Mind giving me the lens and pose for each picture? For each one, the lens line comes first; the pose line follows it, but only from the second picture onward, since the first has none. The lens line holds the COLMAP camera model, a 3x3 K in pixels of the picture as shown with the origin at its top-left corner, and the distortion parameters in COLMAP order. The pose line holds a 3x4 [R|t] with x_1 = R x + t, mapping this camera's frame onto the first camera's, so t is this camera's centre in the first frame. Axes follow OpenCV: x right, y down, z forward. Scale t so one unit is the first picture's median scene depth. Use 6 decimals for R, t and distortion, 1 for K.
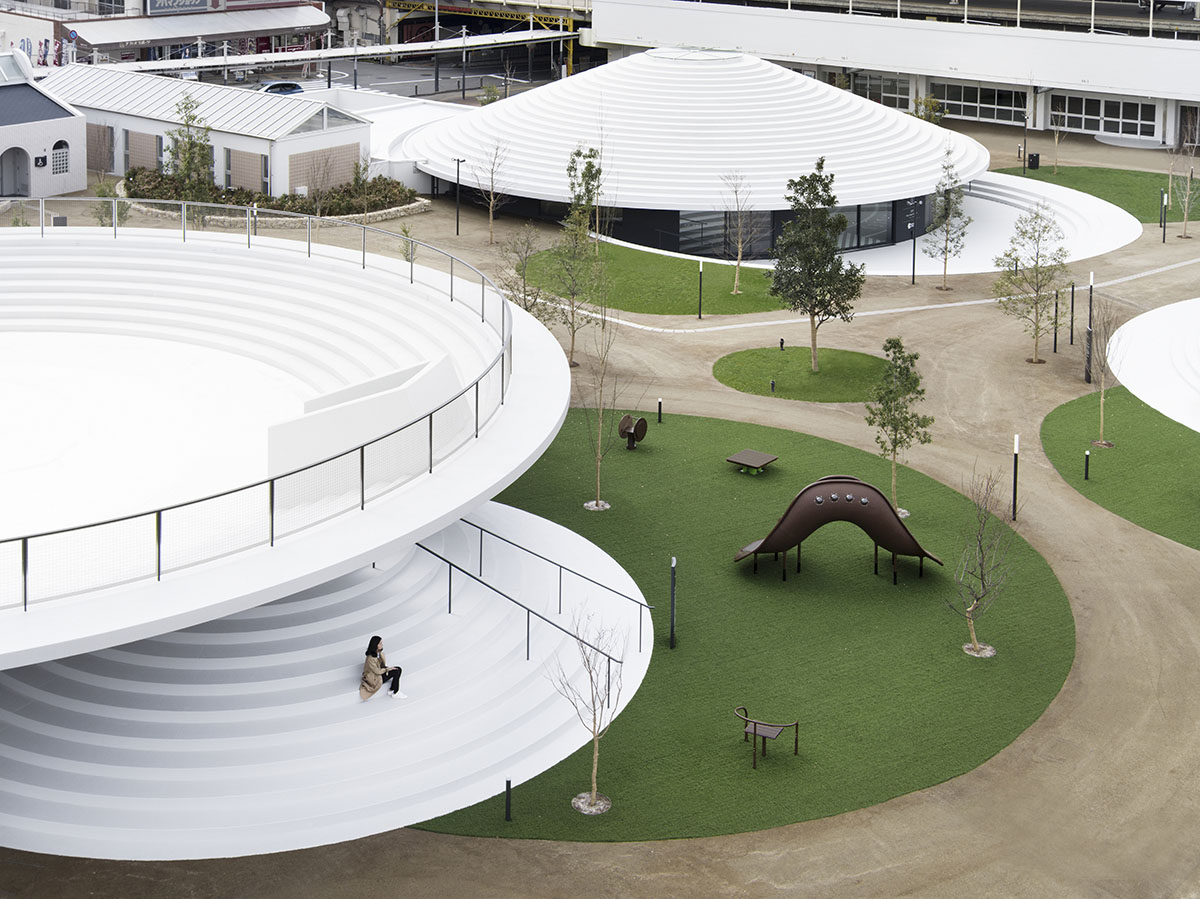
lens RADIAL K [[1660.8, 0, 600.0], [0, 1660.8, 449.5], [0, 0, 1]] dist [-0.021481, 0.025546]
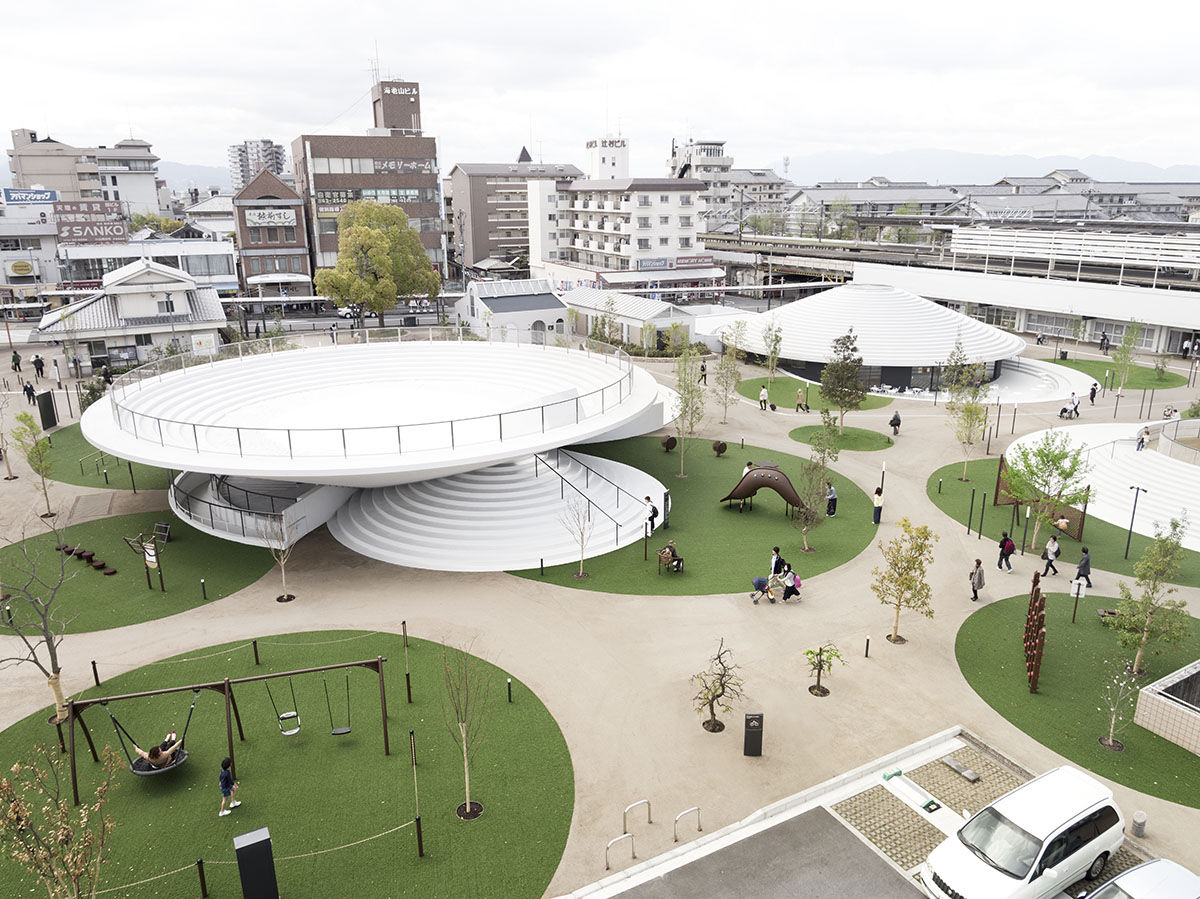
lens RADIAL K [[854.7, 0, 600.0], [0, 854.7, 449.5], [0, 0, 1]] dist [-0.009946, -0.003709]
pose [[0.923213, 0.091759, -0.373173, 0.181118], [-0.115881, 0.992346, -0.042678, 0.035247], [0.366401, 0.082644, 0.926779, -0.048372]]
